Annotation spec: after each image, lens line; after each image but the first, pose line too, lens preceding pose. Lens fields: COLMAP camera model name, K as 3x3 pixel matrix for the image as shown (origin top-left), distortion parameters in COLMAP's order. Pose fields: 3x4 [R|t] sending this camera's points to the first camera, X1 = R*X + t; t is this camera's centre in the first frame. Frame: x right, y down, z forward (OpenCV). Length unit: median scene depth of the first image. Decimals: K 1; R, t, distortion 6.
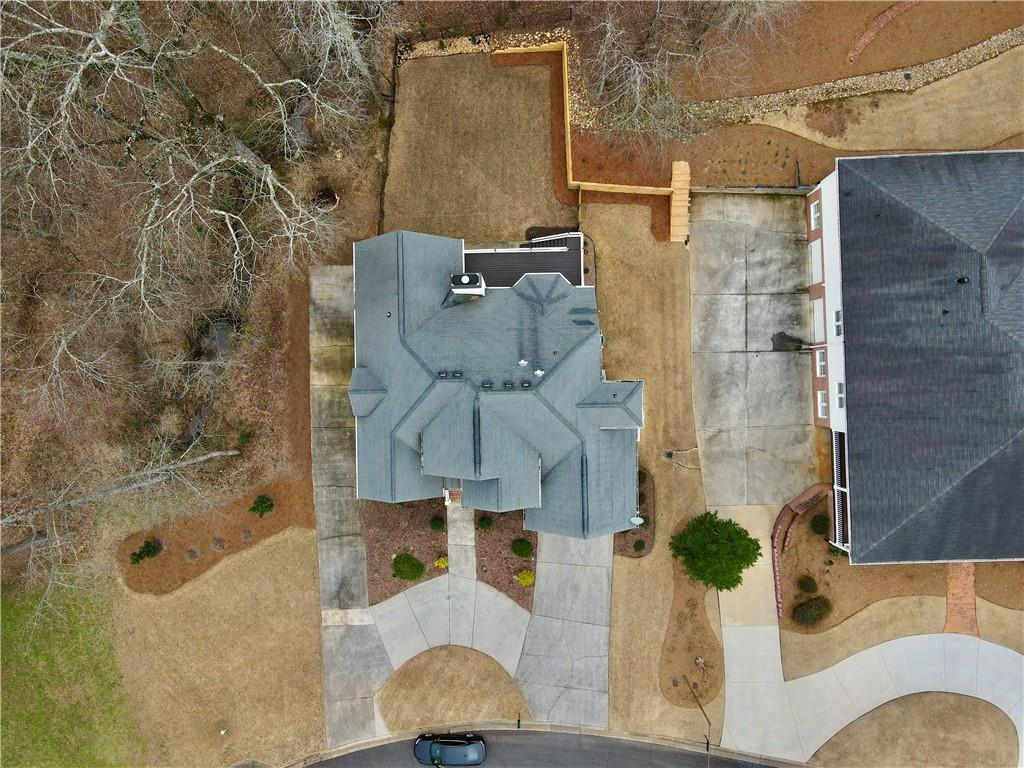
lens RADIAL K [[748.4, 0, 512.0], [0, 748.4, 384.0], [0, 0, 1]] dist [0.010469, 0.010091]
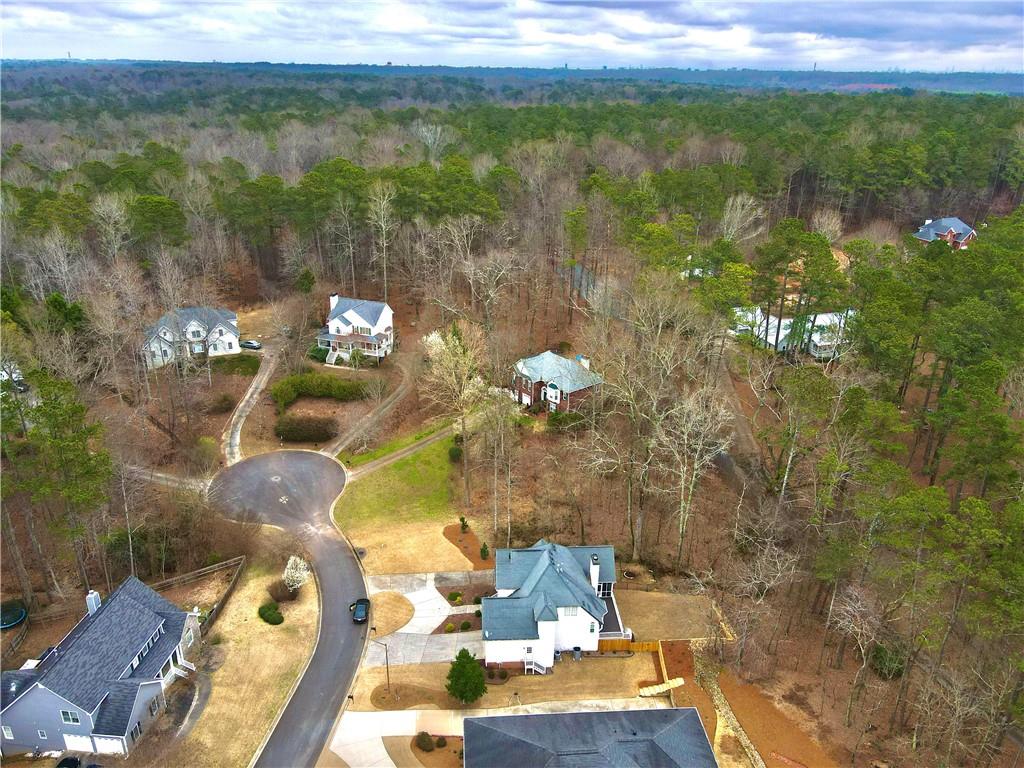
lens RADIAL K [[748.4, 0, 512.0], [0, 748.4, 384.0], [0, 0, 1]] dist [0.010469, 0.010091]
pose [[0.039942, 0.402804, -0.914414, 1.498526], [-0.999182, 0.010349, -0.039086, 0.164386], [-0.006281, 0.915228, 0.402888, -0.342176]]
